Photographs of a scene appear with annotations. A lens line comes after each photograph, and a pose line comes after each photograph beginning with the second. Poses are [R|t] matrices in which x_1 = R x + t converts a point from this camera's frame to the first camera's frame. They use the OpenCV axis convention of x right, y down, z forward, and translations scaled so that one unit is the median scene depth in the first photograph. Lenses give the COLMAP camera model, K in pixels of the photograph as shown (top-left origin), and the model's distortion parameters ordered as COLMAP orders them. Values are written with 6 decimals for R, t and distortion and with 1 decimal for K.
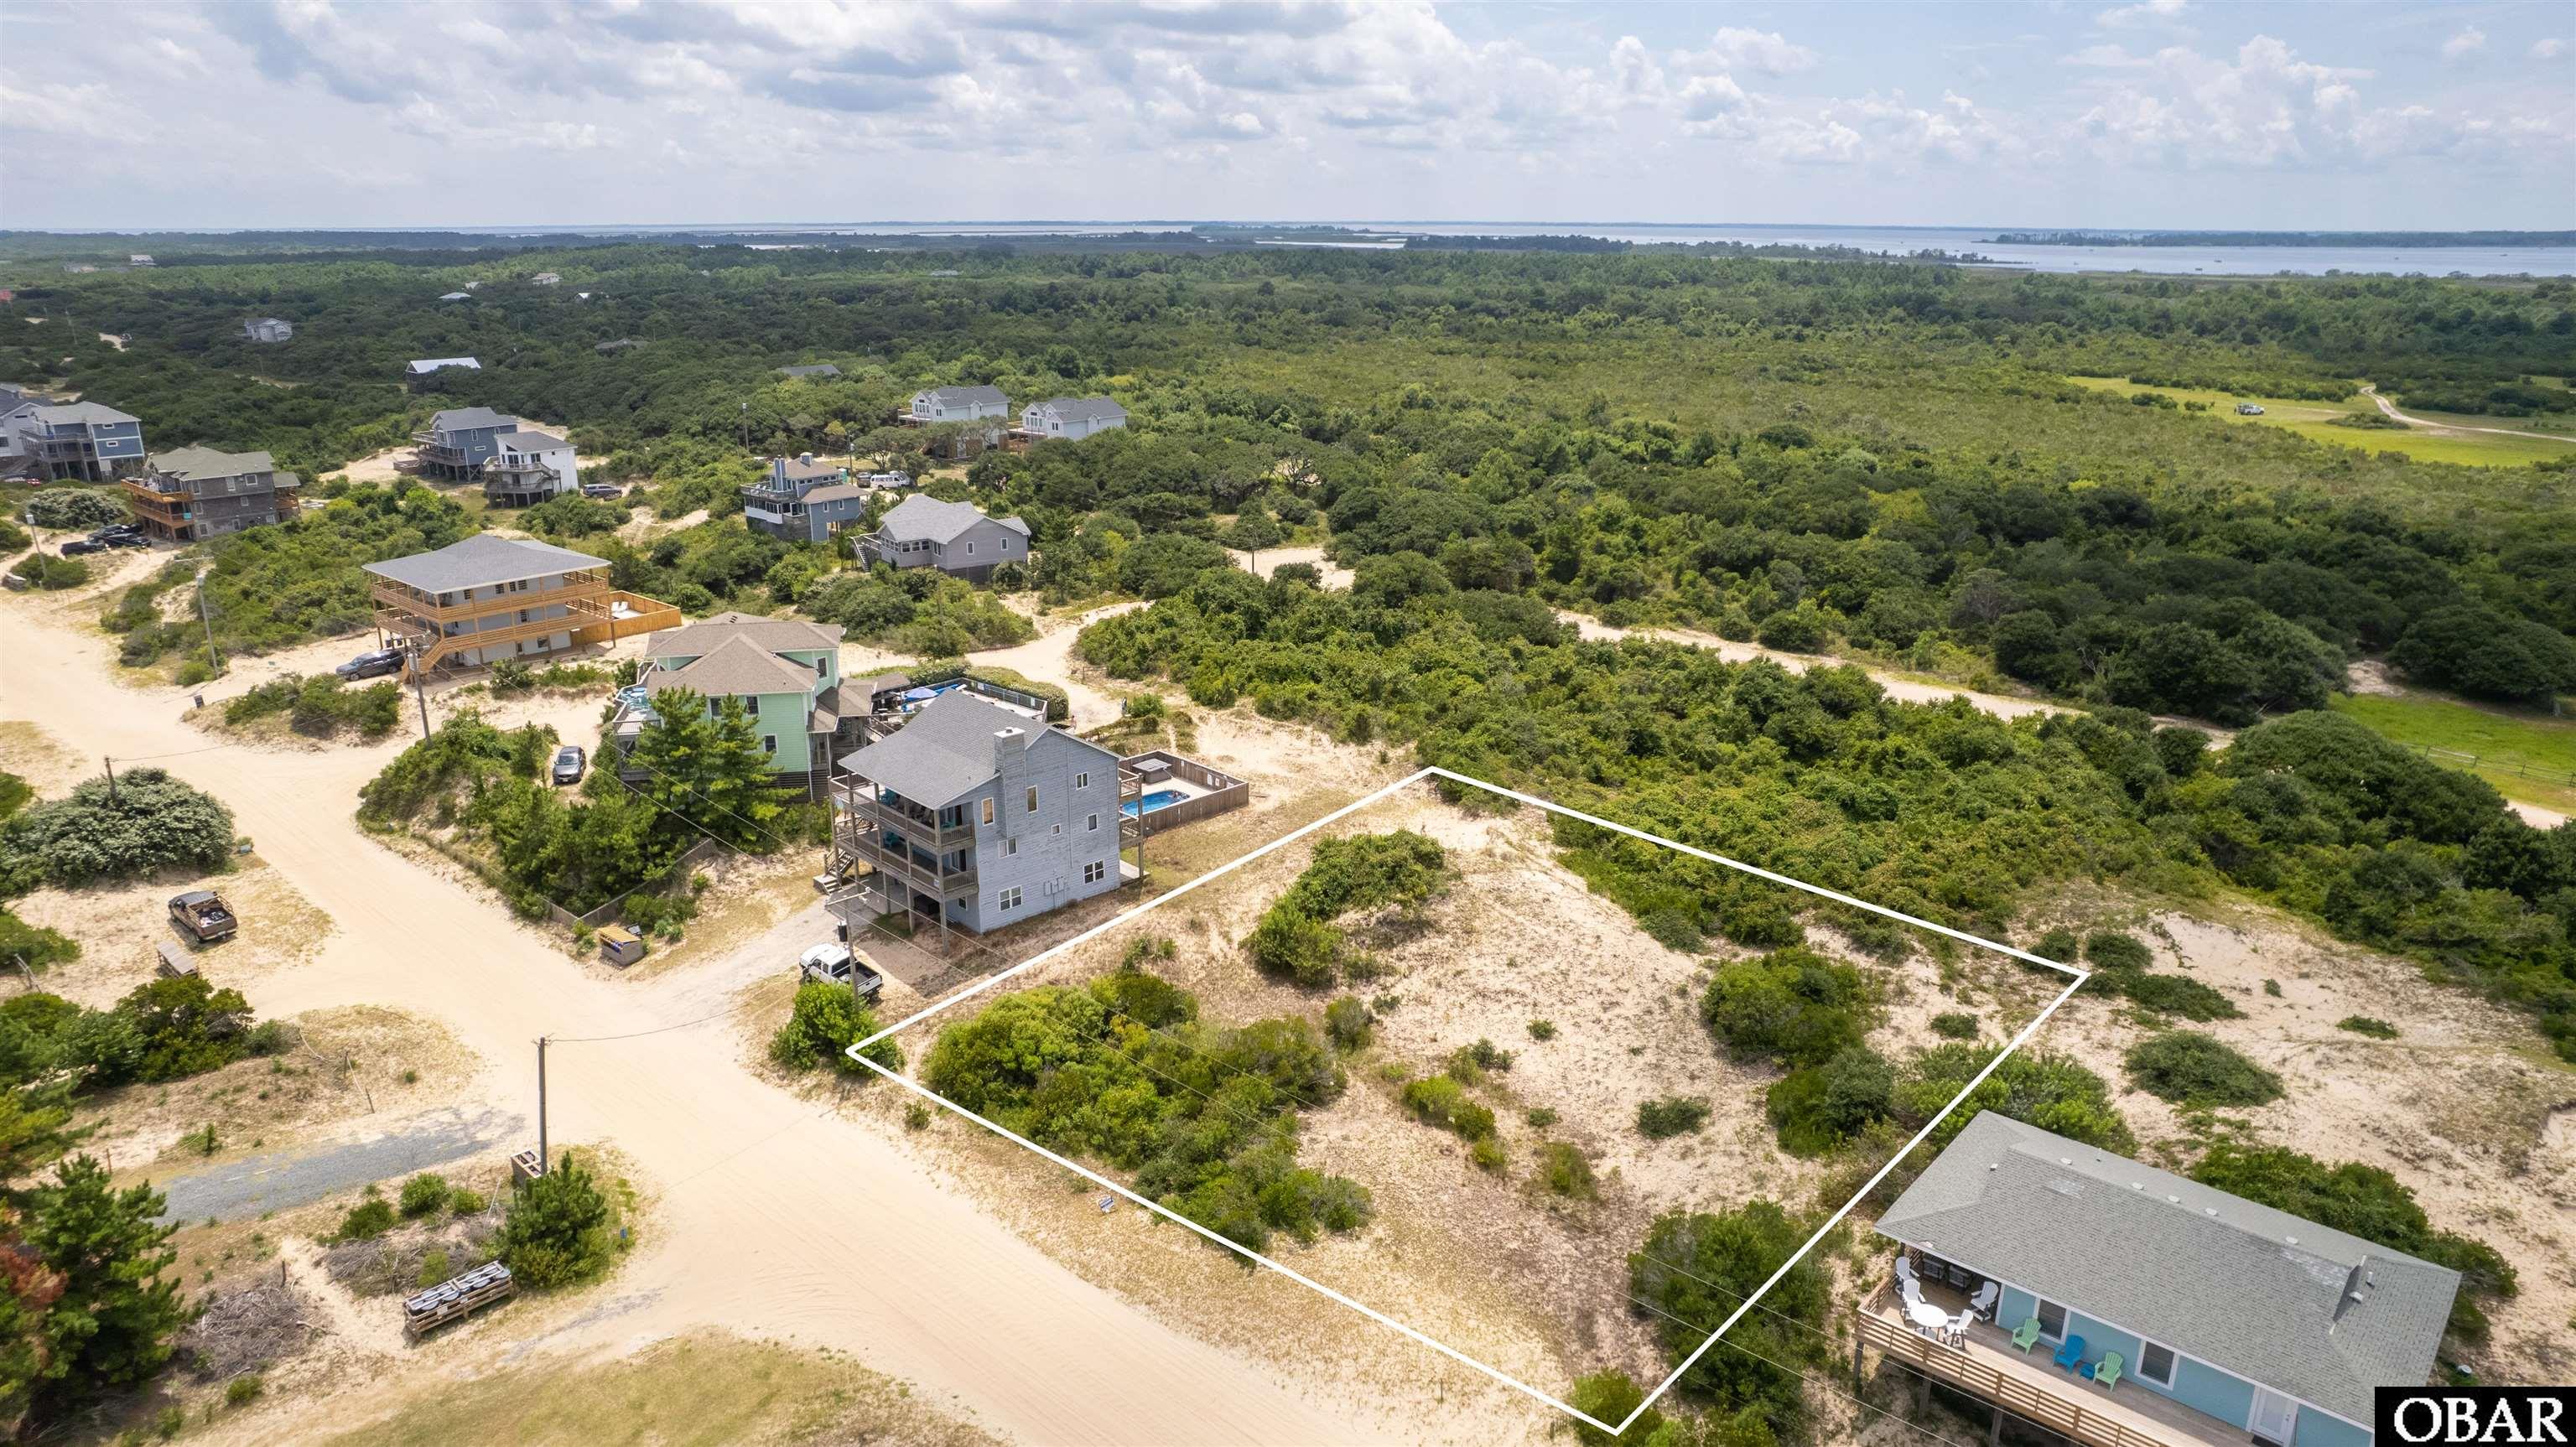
lens RADIAL K [[1659.5, 0, 1286.9], [0, 1659.5, 725.7], [0, 0, 1]] dist [-0.076085, 0.067875]
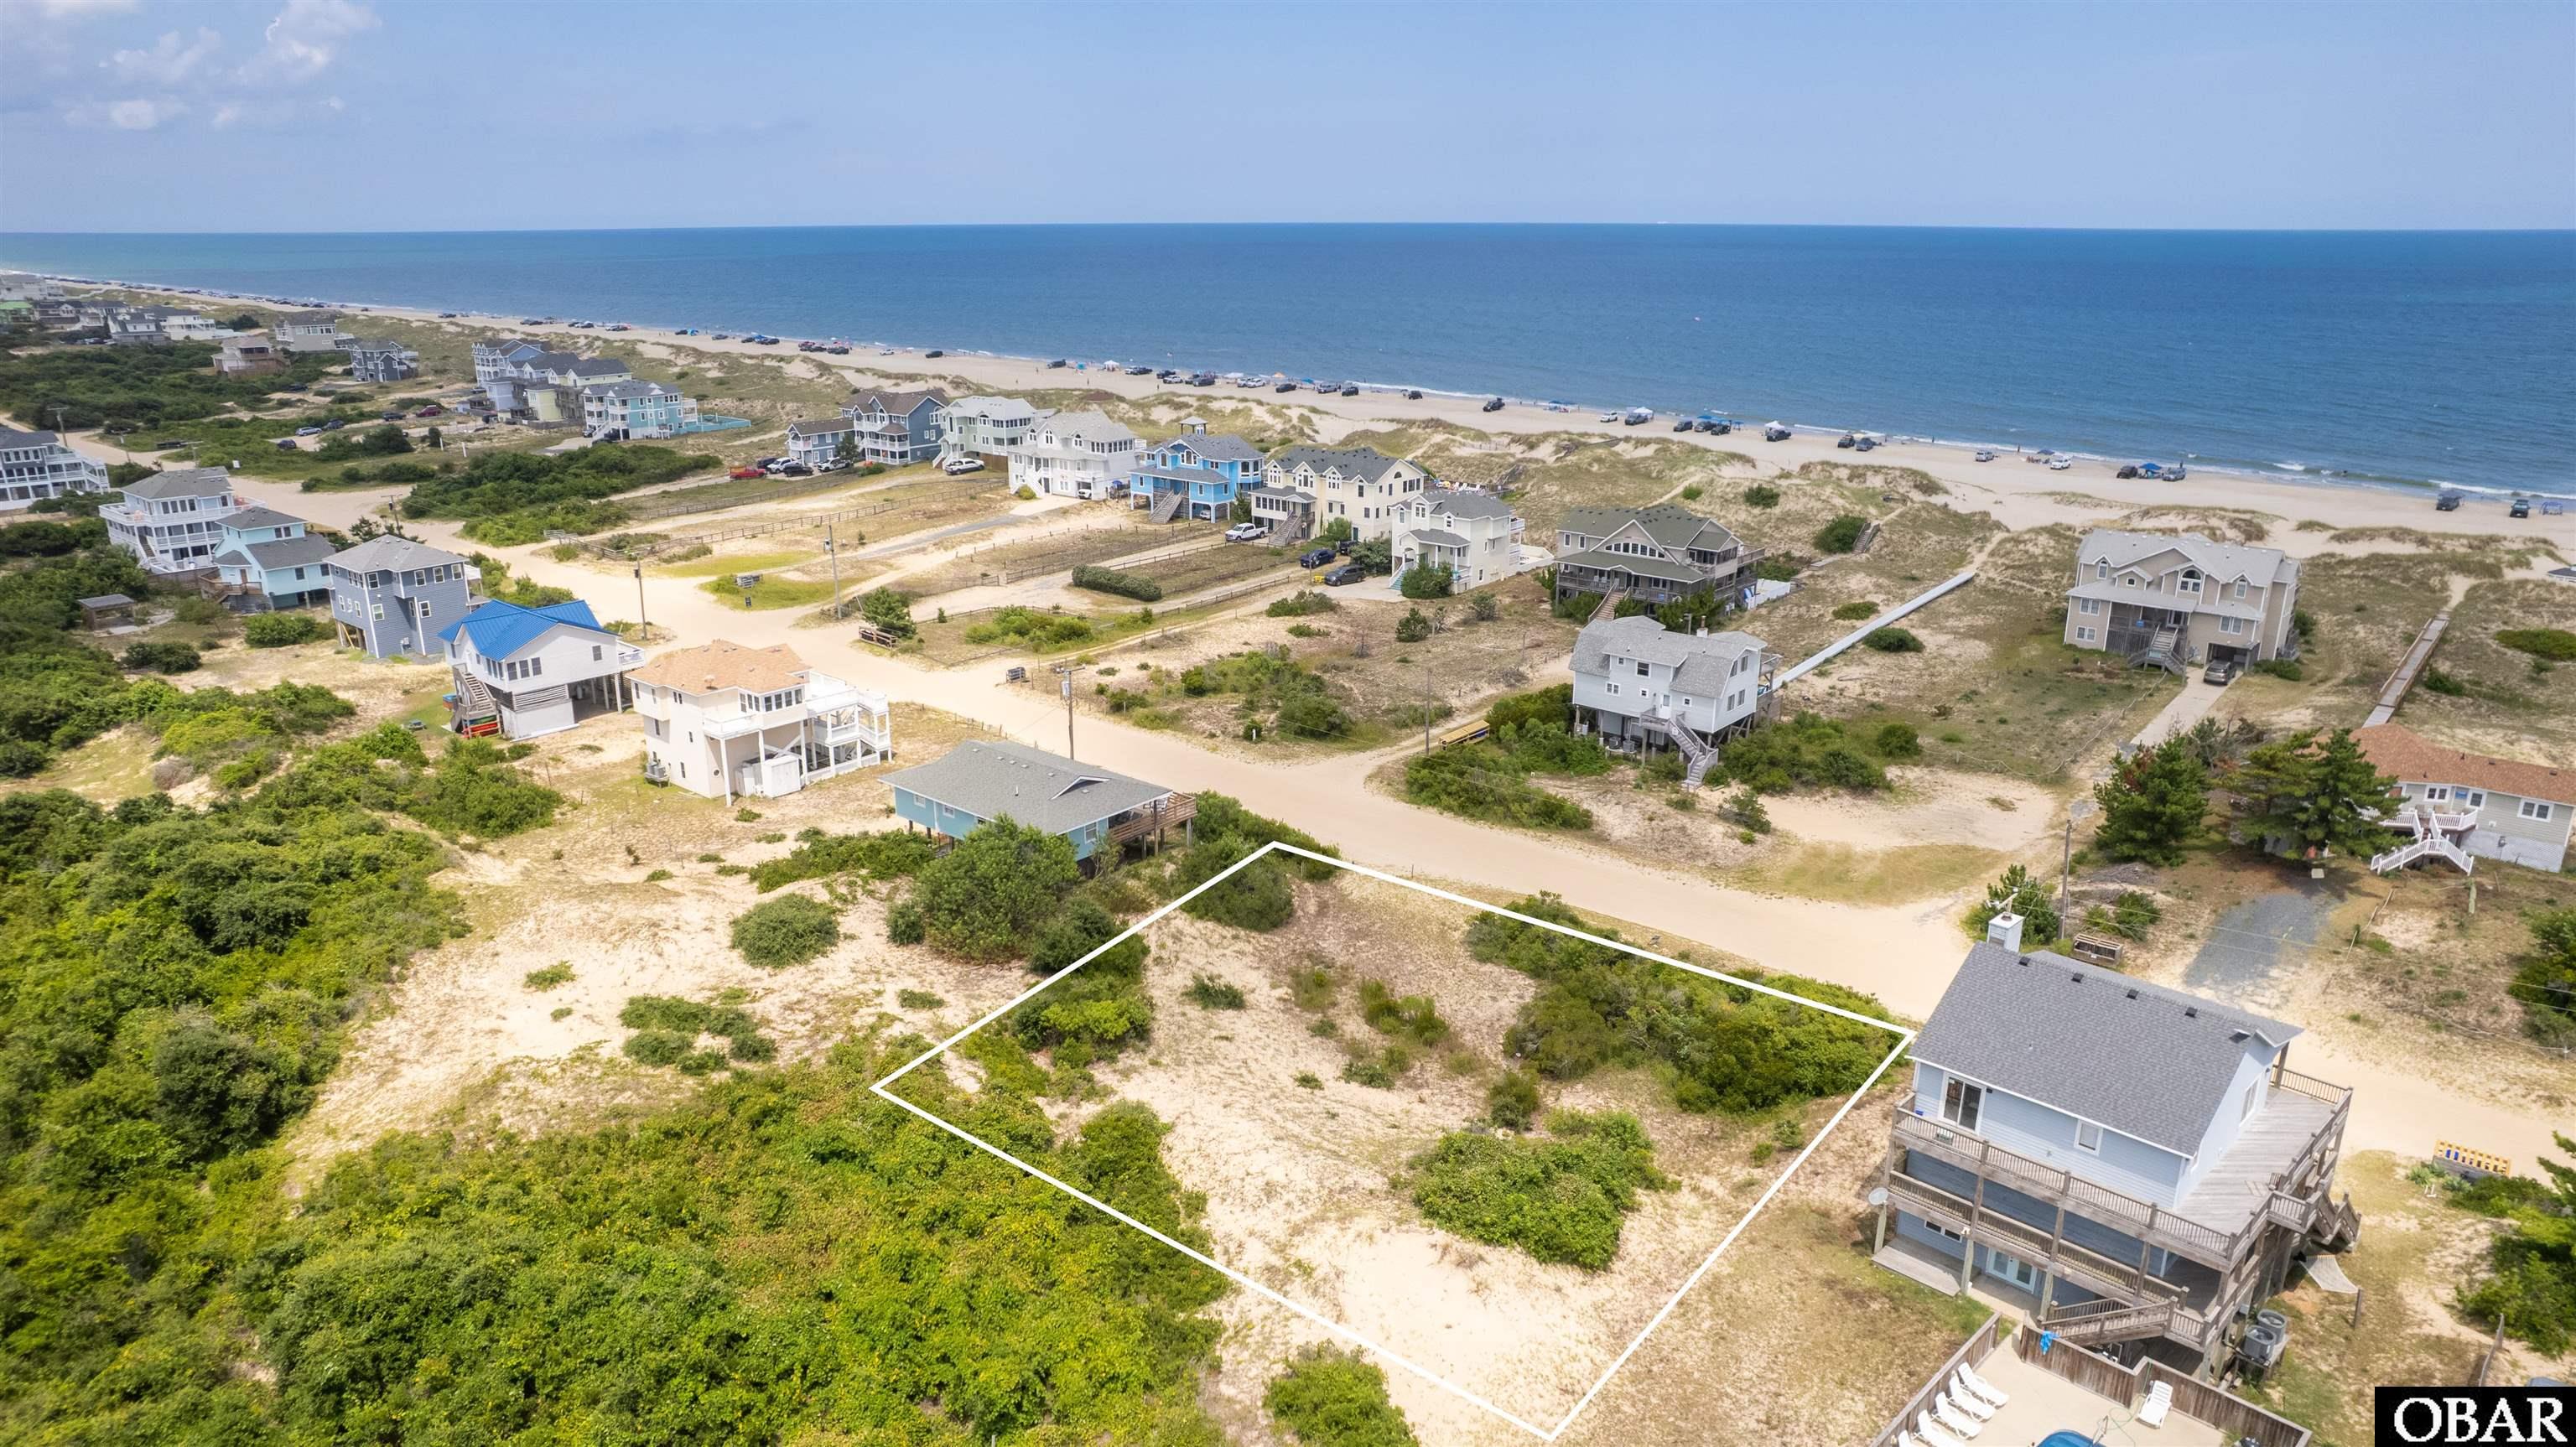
lens RADIAL K [[1647.4, 0, 1284.9], [0, 1647.4, 731.1], [0, 0, 1]] dist [-0.072469, 0.062759]
pose [[-0.999828, 0.005186, -0.017801, 0.168704], [-0.005848, 0.822864, 0.568208, -0.474591], [0.017594, 0.568215, -0.822692, 1.524899]]
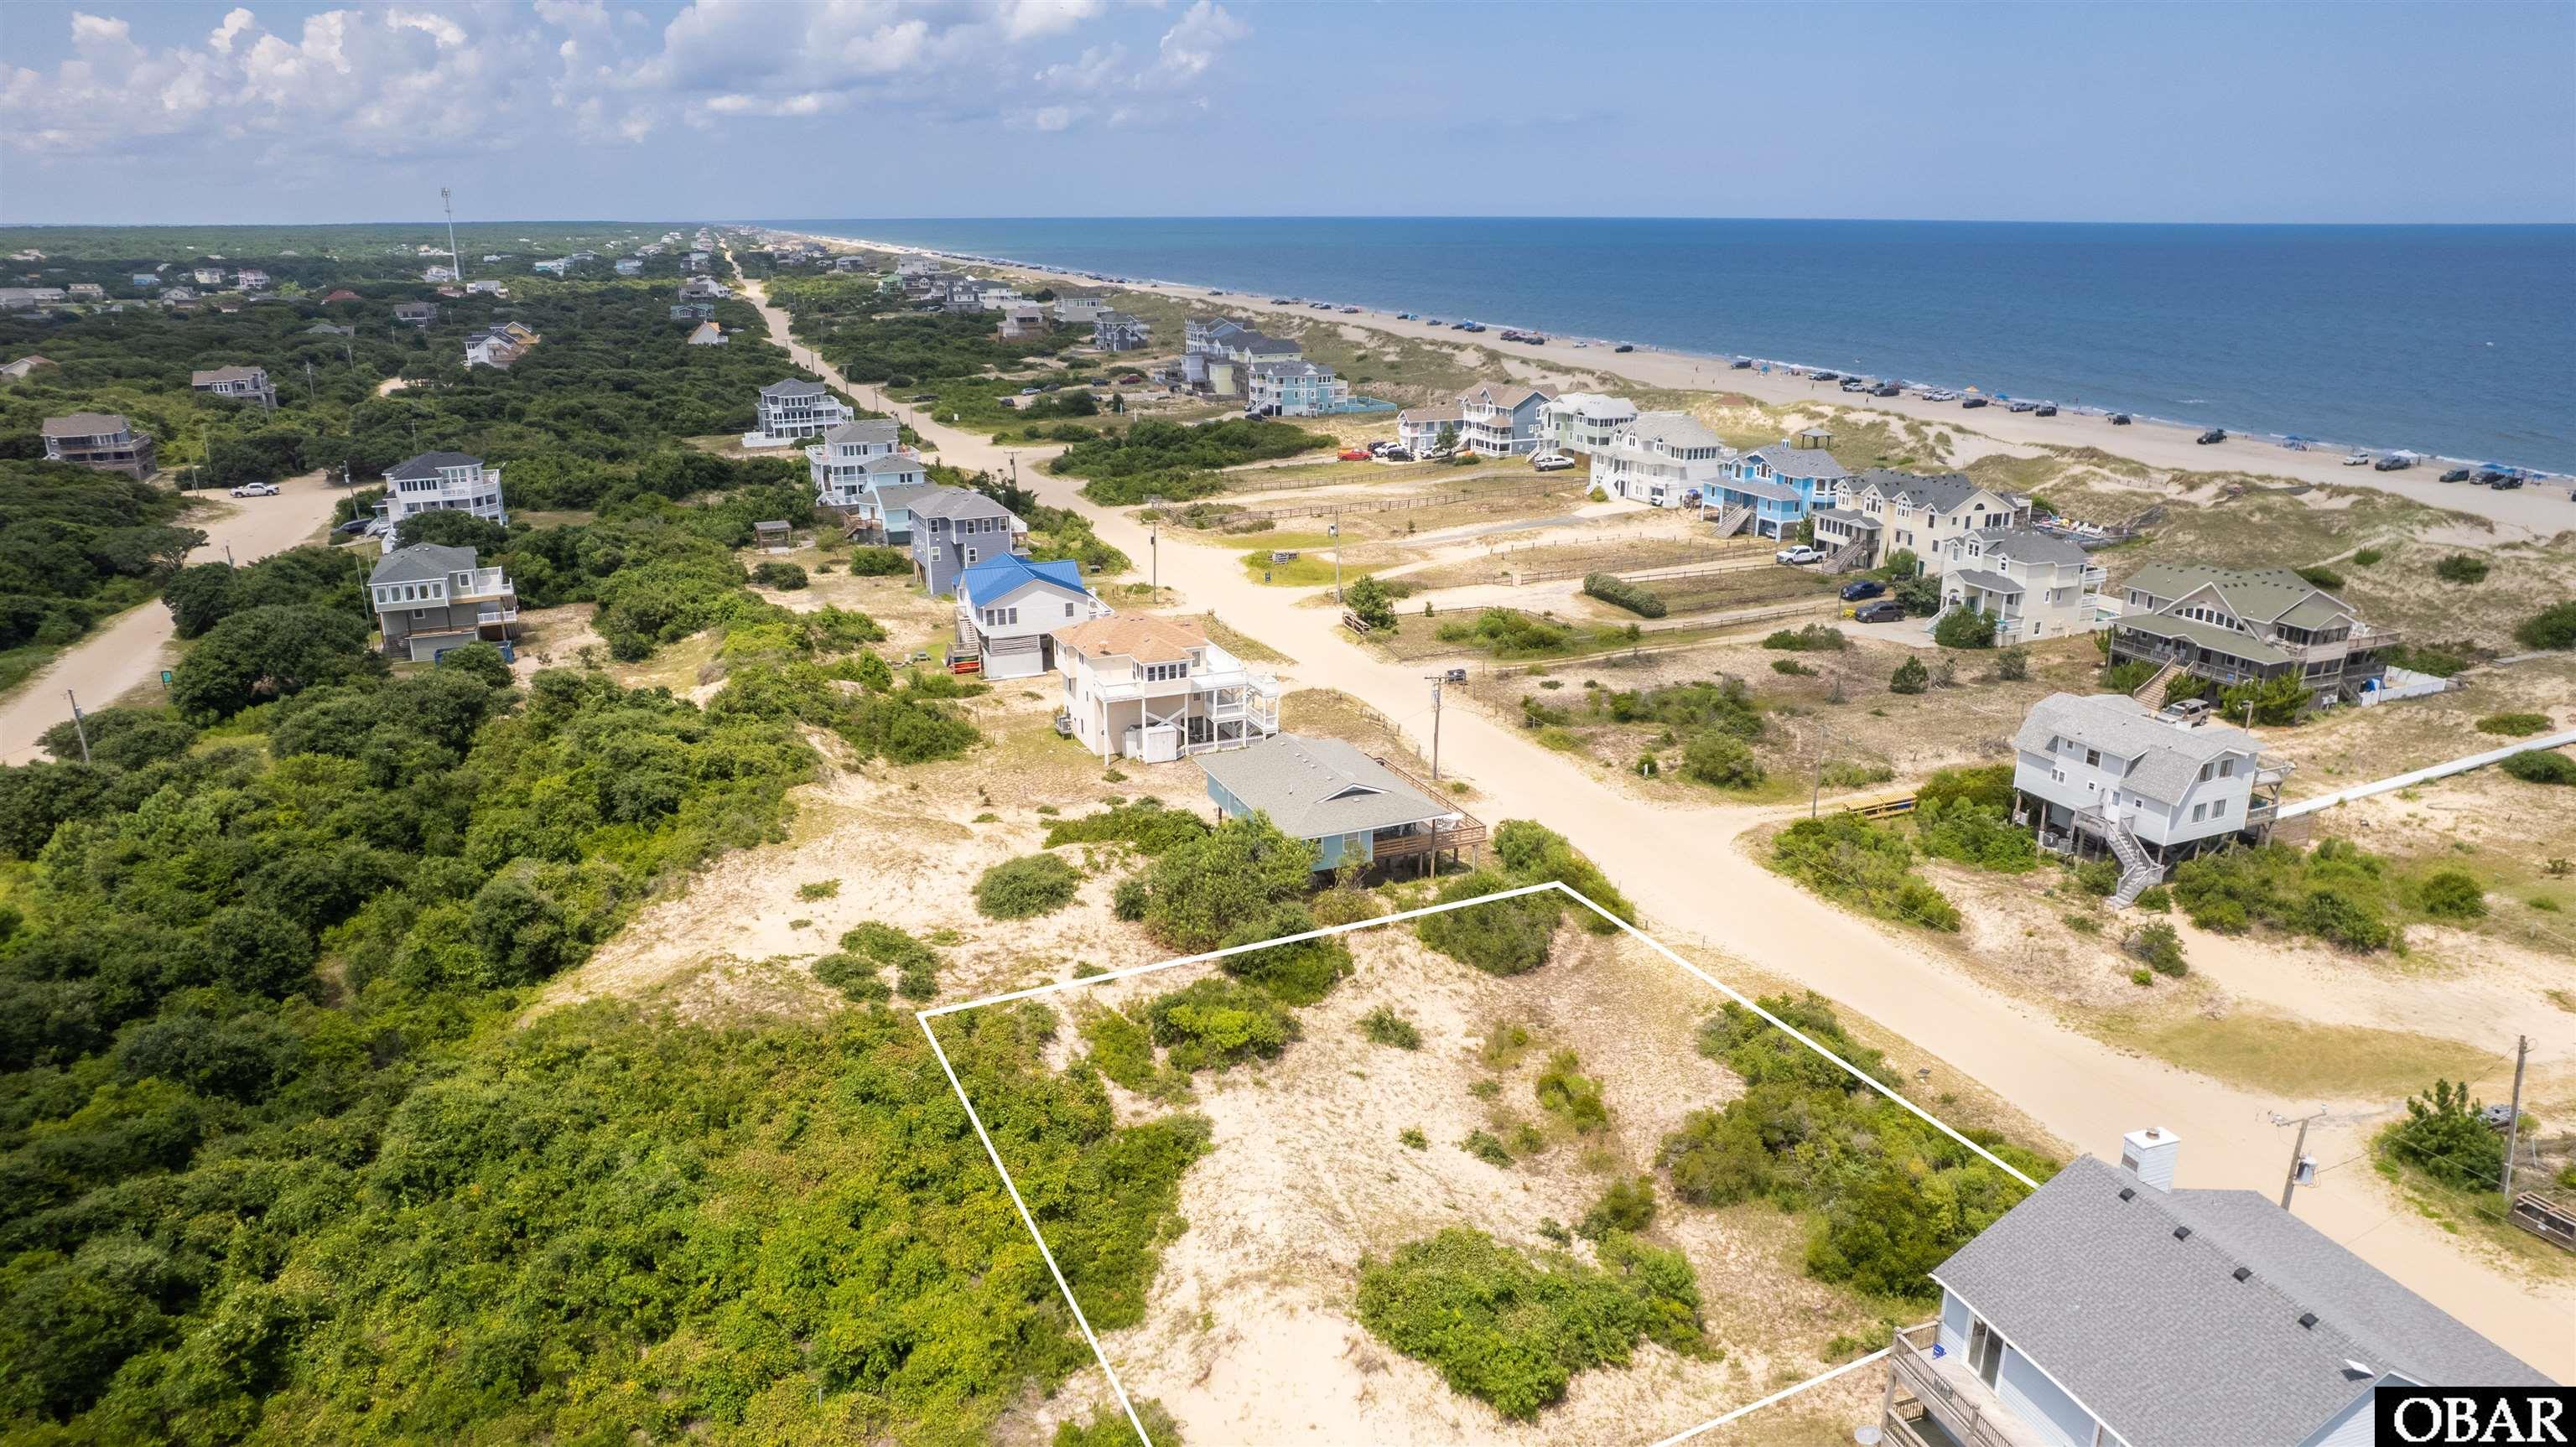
lens RADIAL K [[1659.5, 0, 1286.9], [0, 1659.5, 725.7], [0, 0, 1]] dist [-0.076085, 0.067875]
pose [[-0.906972, -0.126497, 0.401746, -0.102427], [0.123879, 0.831532, 0.541488, -0.450171], [-0.402562, 0.540882, -0.738506, 1.435625]]
